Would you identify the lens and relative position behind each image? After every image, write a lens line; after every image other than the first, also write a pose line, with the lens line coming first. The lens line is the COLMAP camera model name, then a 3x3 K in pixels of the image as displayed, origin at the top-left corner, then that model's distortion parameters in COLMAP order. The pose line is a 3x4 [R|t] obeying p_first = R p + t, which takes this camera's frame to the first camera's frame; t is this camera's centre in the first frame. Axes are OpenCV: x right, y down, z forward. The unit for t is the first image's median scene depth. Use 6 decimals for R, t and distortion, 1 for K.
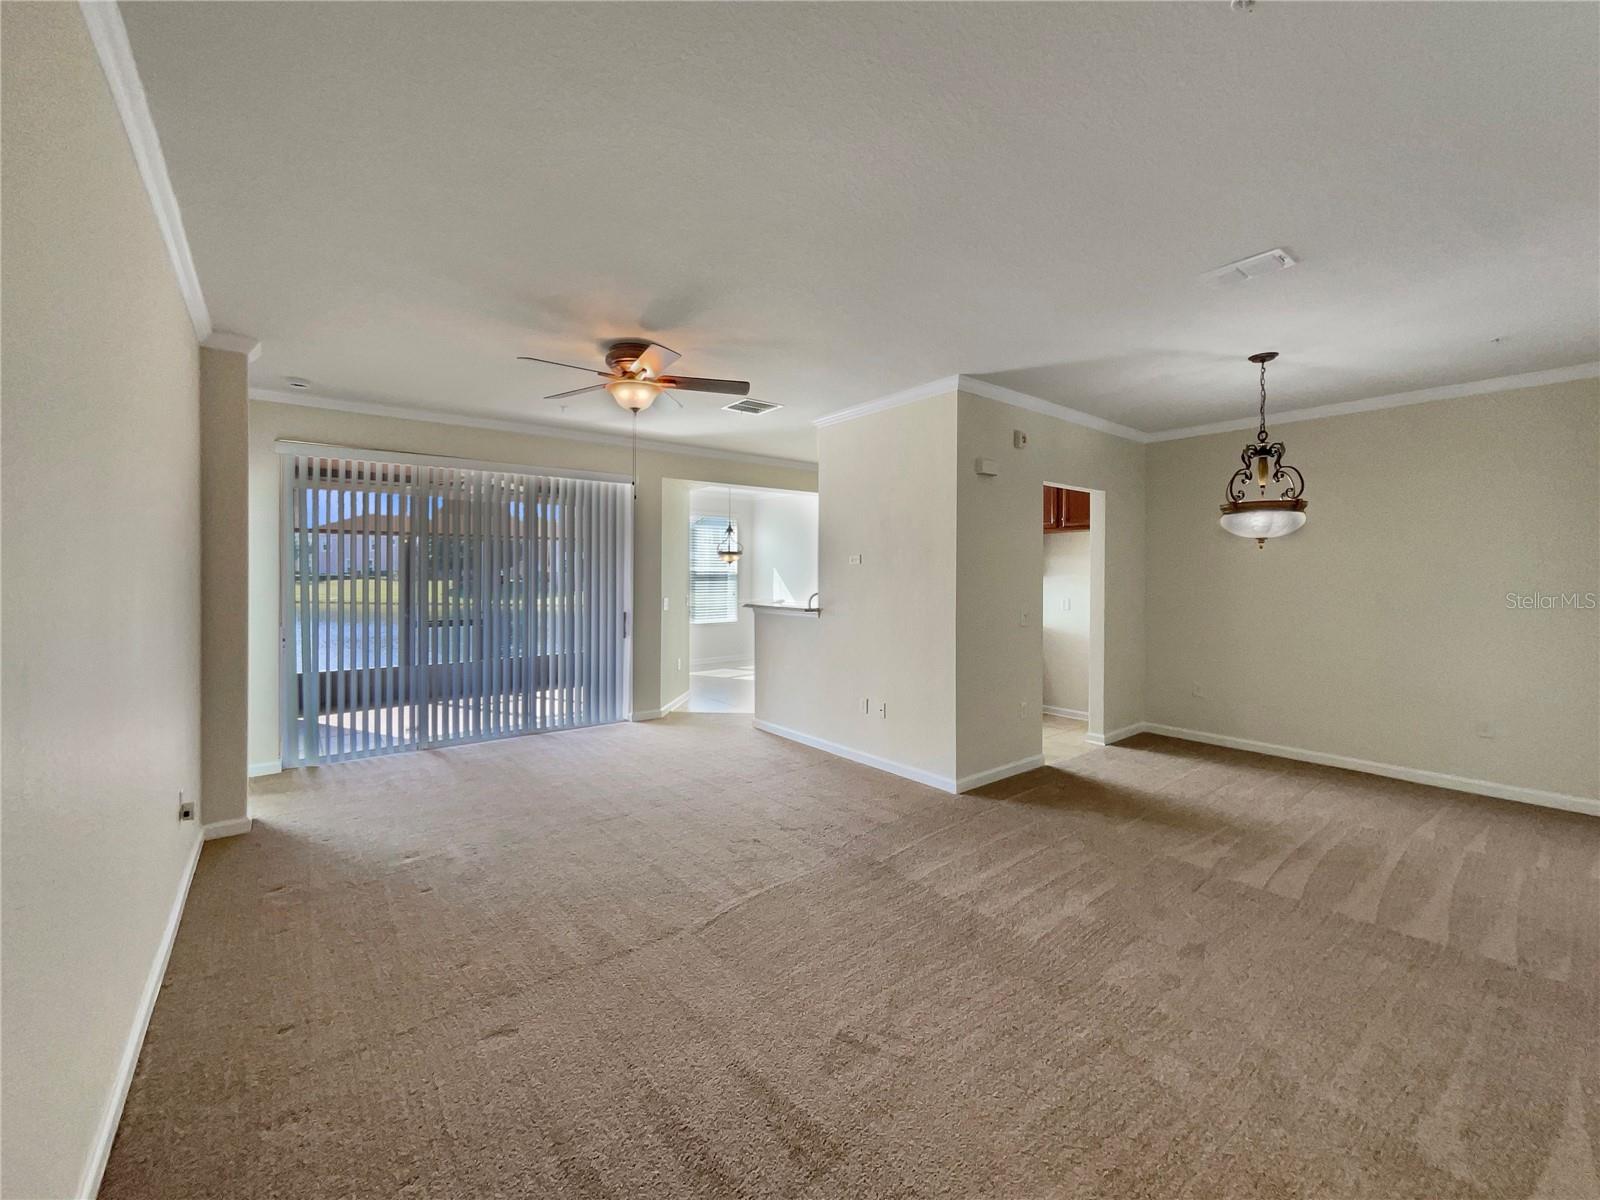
lens RADIAL K [[652.6, 0, 803.1], [0, 652.6, 575.9], [0, 0, 1]] dist [0.000407, 0.000045]
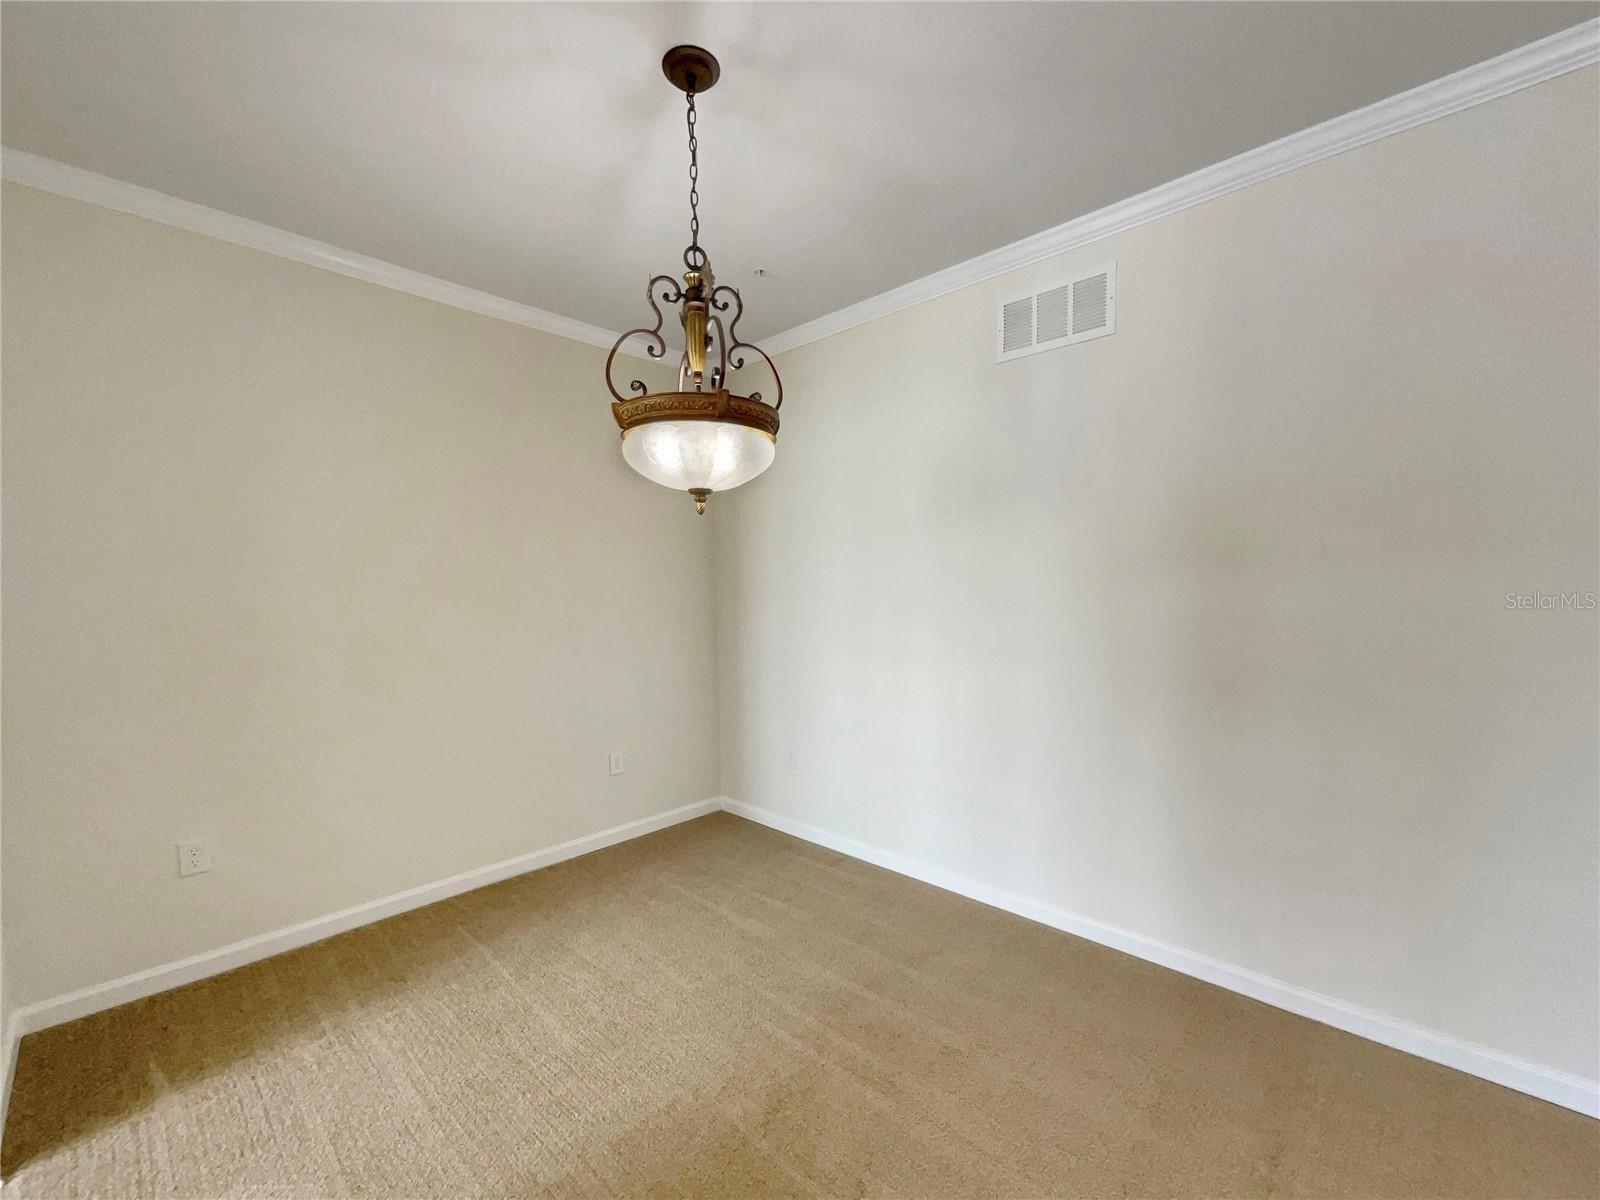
lens RADIAL K [[650.9, 0, 812.1], [0, 650.9, 609.3], [0, 0, 1]] dist [0.003712, 0.000211]
pose [[-0.130033, -0.067559, 0.989205, 0.239320], [0.008835, 0.997557, 0.069291, -0.006213], [-0.991470, 0.017750, -0.129119, 0.983671]]
